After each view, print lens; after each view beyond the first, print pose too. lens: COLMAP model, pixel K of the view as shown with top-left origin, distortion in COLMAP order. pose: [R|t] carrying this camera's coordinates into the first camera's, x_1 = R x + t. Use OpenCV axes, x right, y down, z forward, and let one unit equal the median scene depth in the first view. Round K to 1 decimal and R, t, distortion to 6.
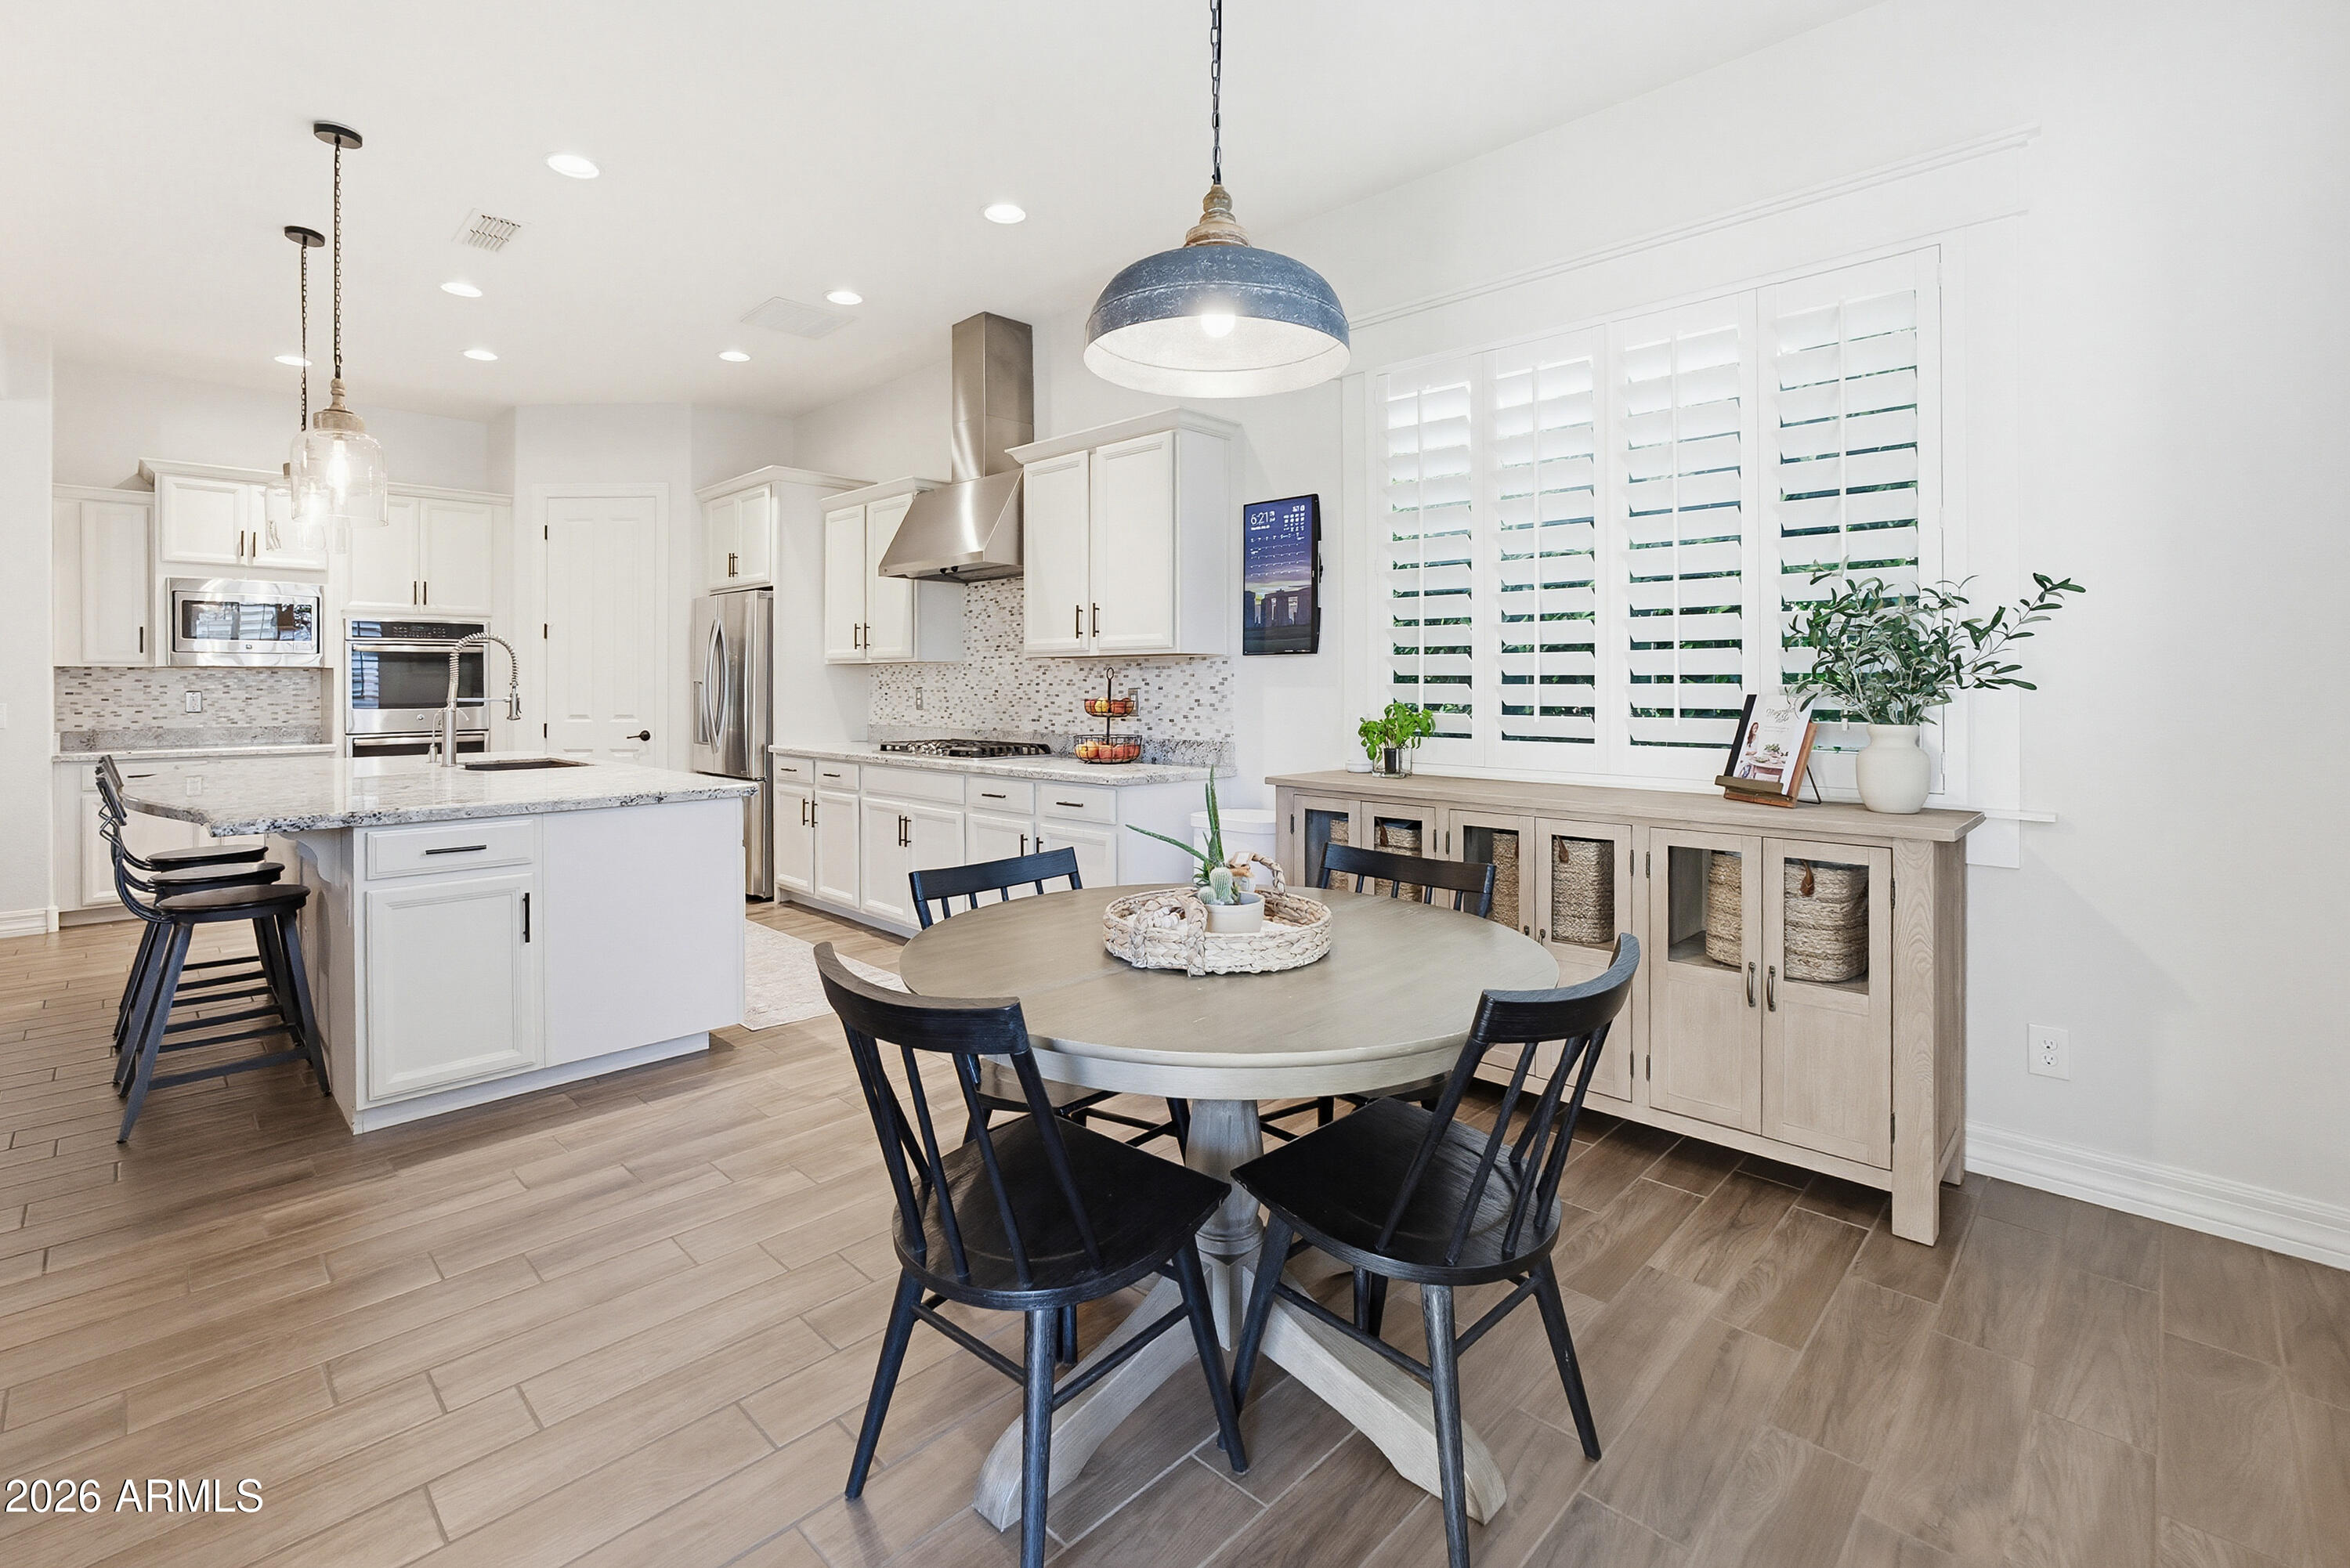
lens RADIAL K [[1068.9, 0, 1185.7], [0, 1068.9, 679.2], [0, 0, 1]] dist [-0.019139, 0.007650]
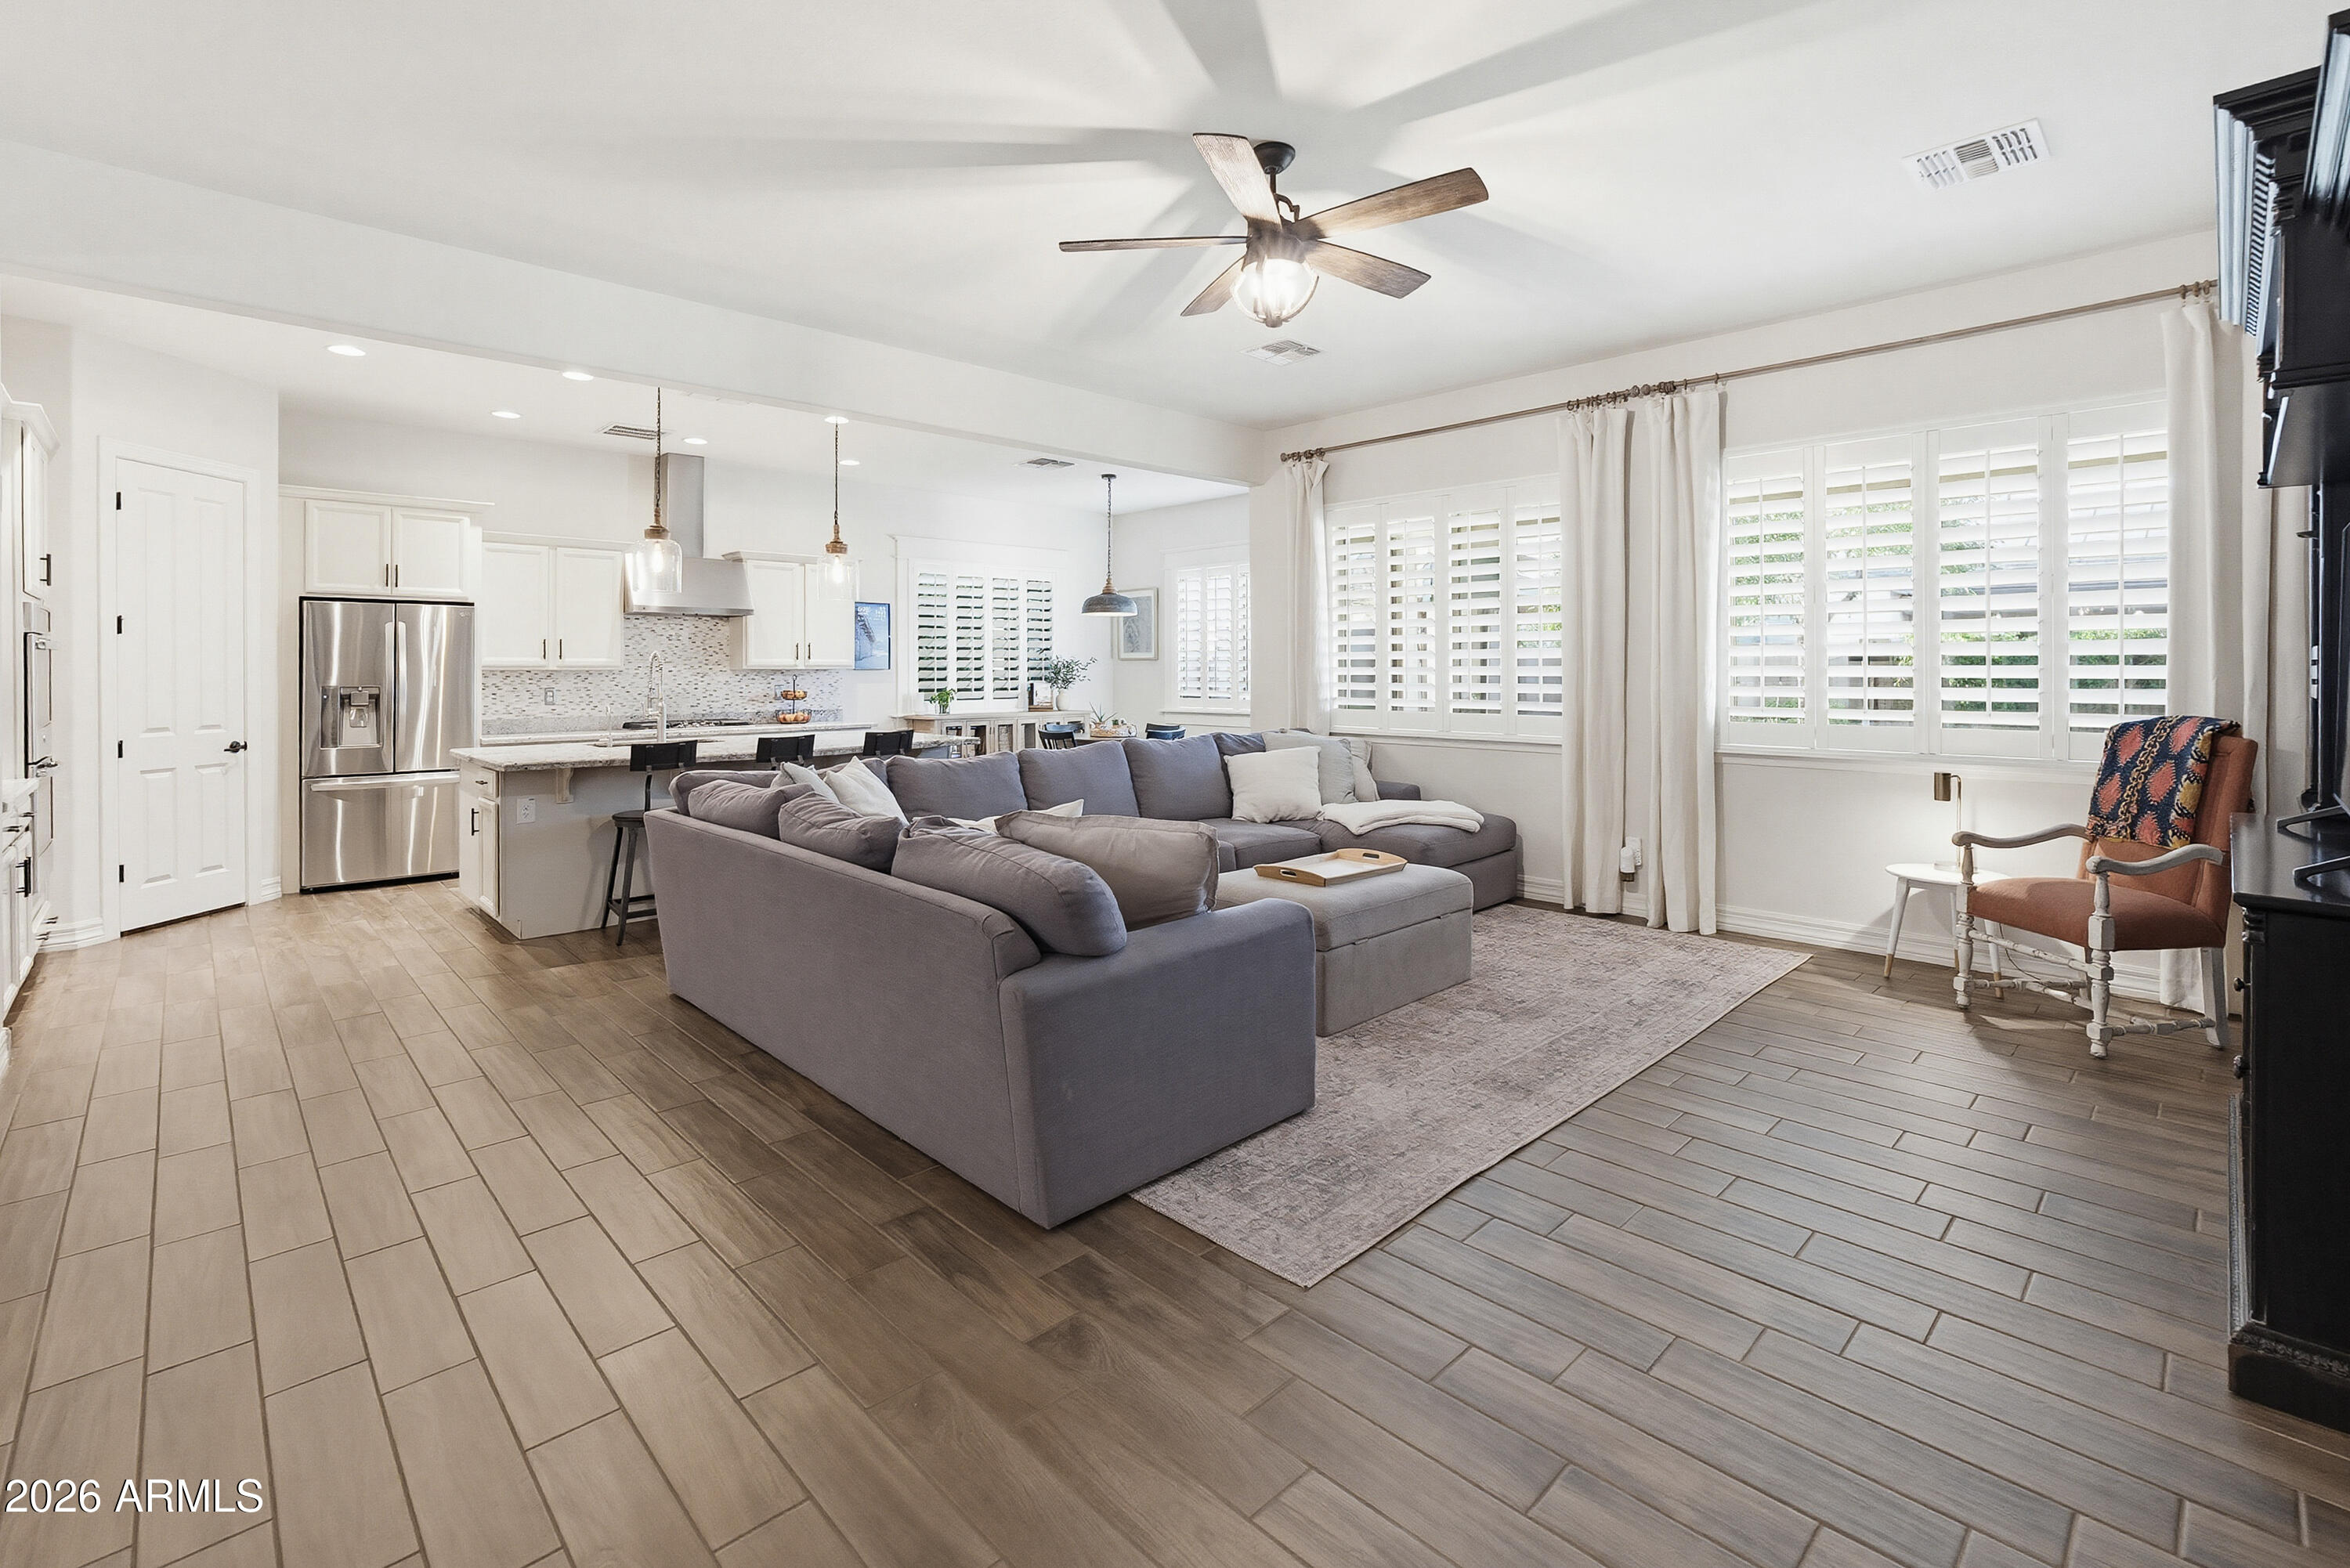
lens RADIAL K [[1068.9, 0, 1161.2], [0, 1068.9, 672.3], [0, 0, 1]] dist [-0.019139, 0.007650]
pose [[0.042515, 0.002620, 0.999092, -1.658597], [0.004293, 0.999987, -0.002805, -0.005533], [-0.999087, 0.004408, 0.042503, 0.218155]]
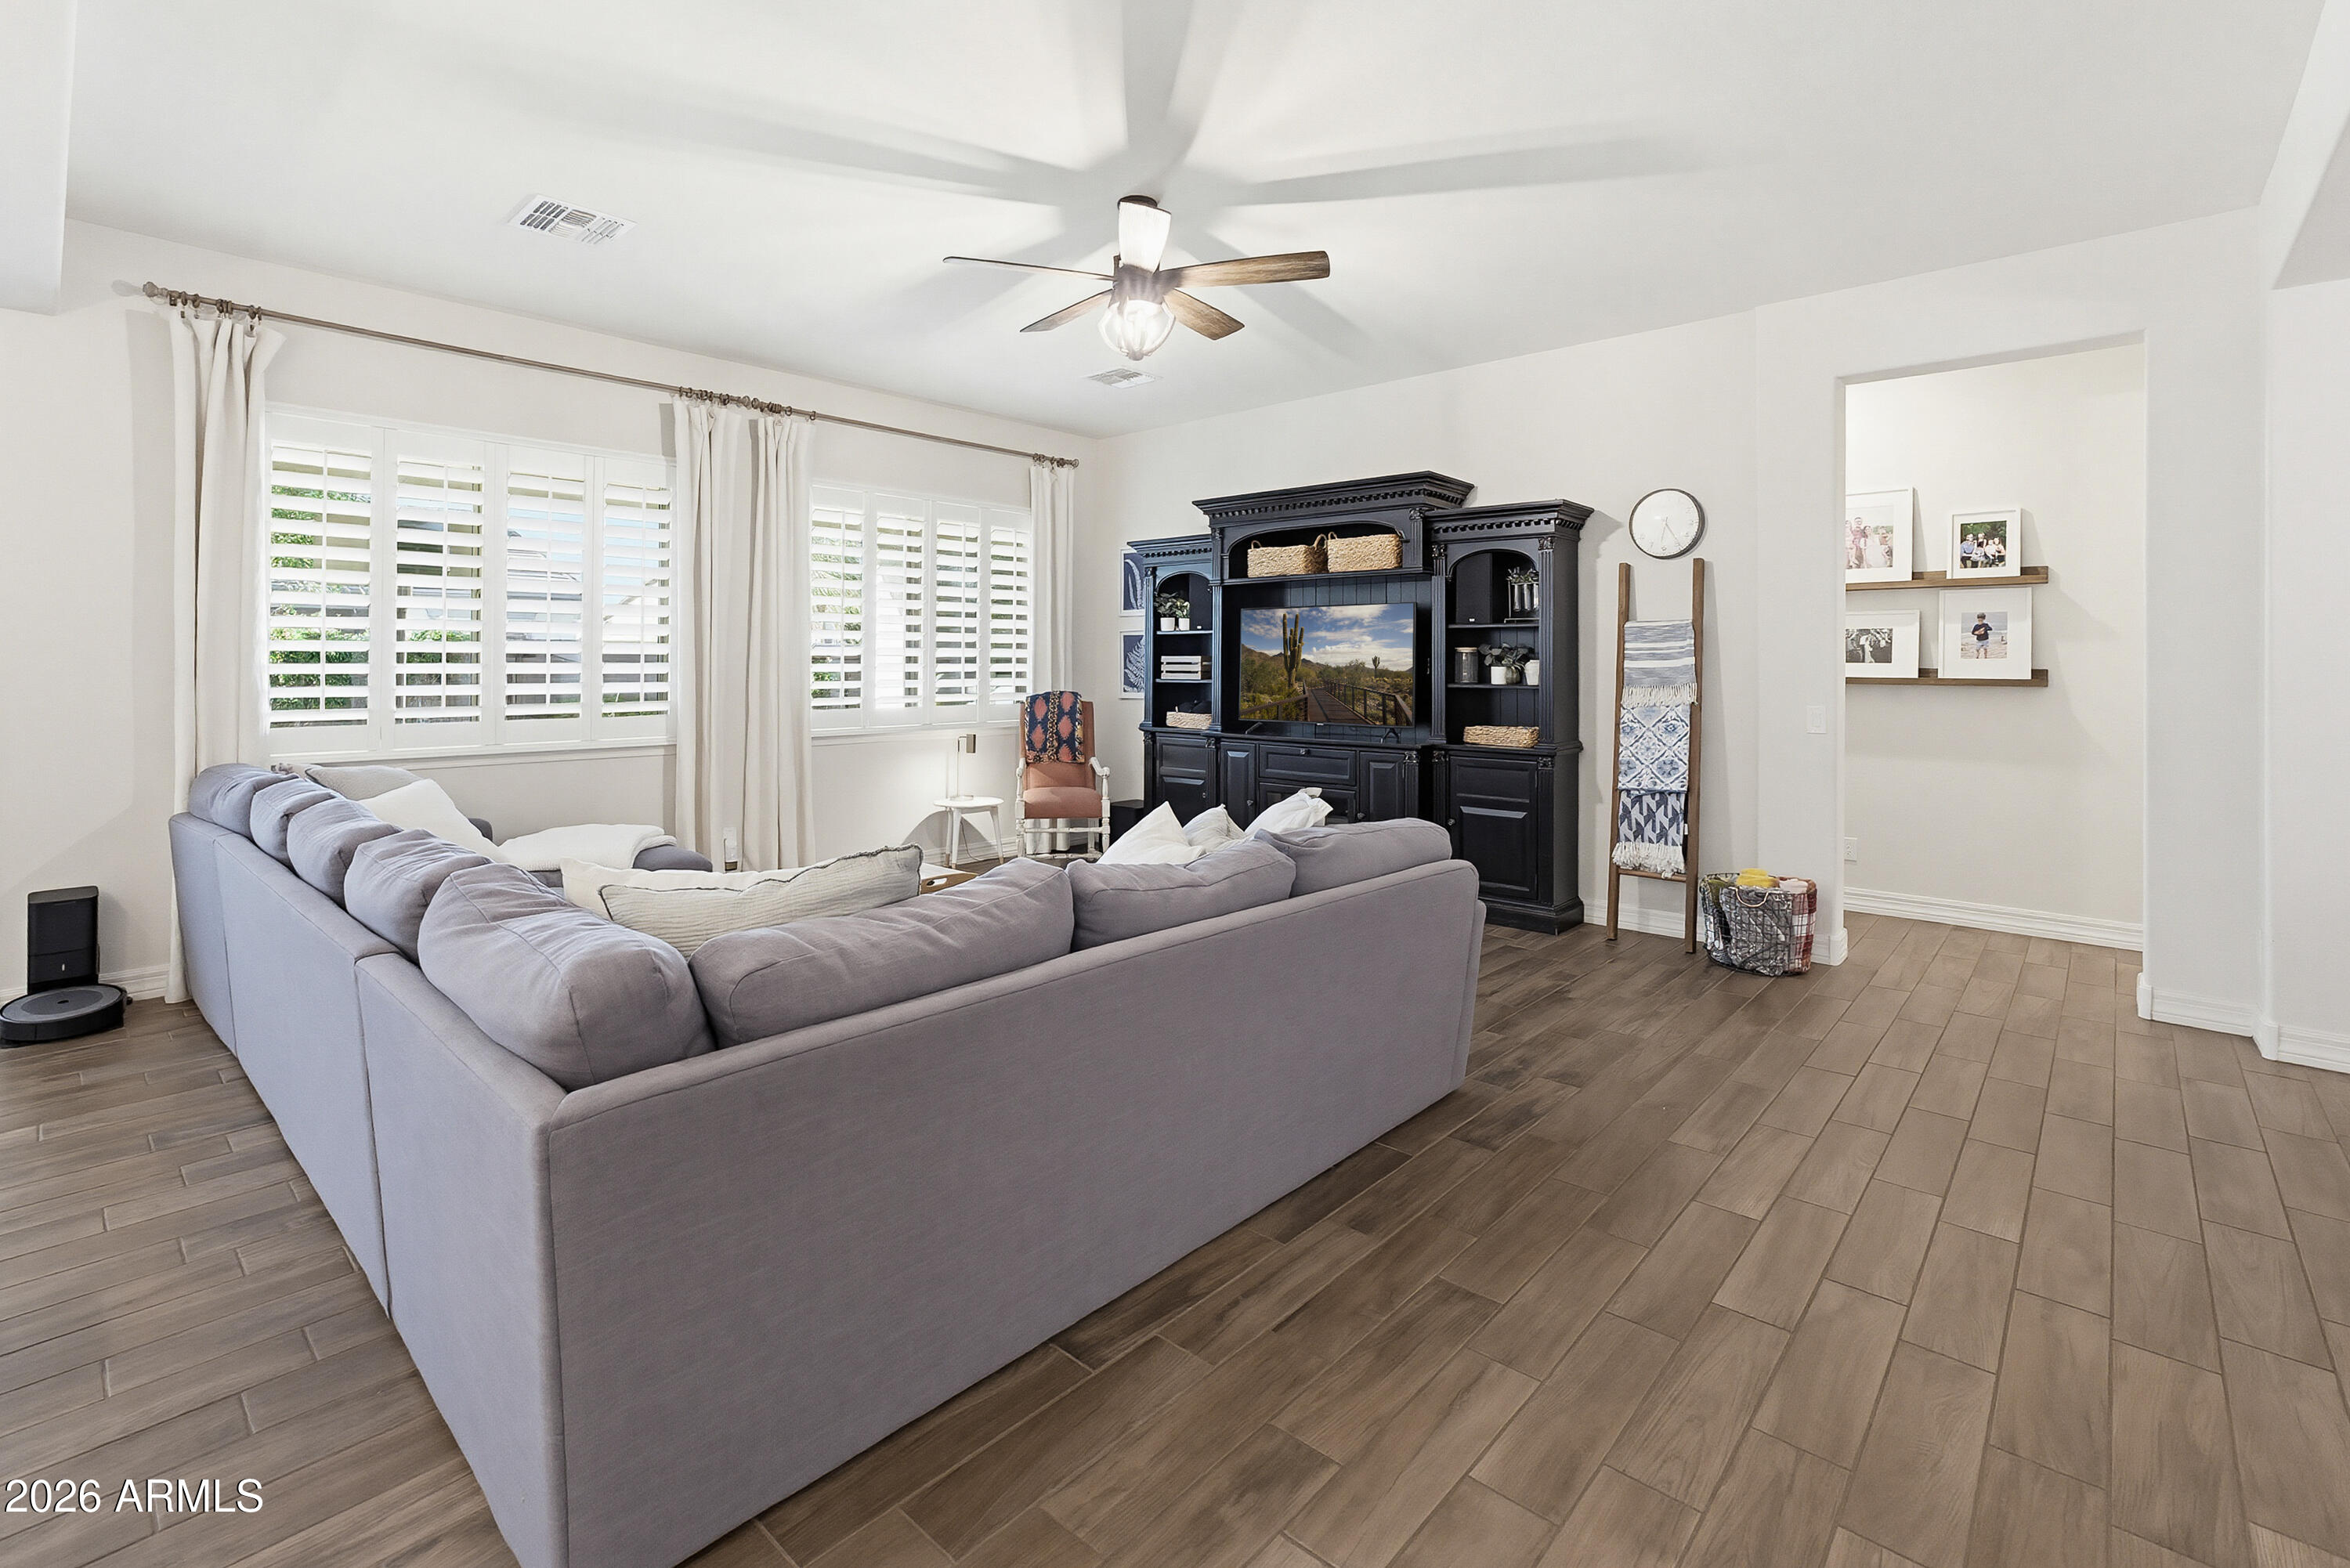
lens RADIAL K [[1068.9, 0, 1165.8], [0, 1068.9, 677.9], [0, 0, 1]] dist [-0.019139, 0.007650]
pose [[-0.999305, 0.005594, -0.036859, -1.007941], [0.005031, 0.999870, 0.015349, -0.011593], [0.036940, 0.015153, -0.999203, 0.893664]]
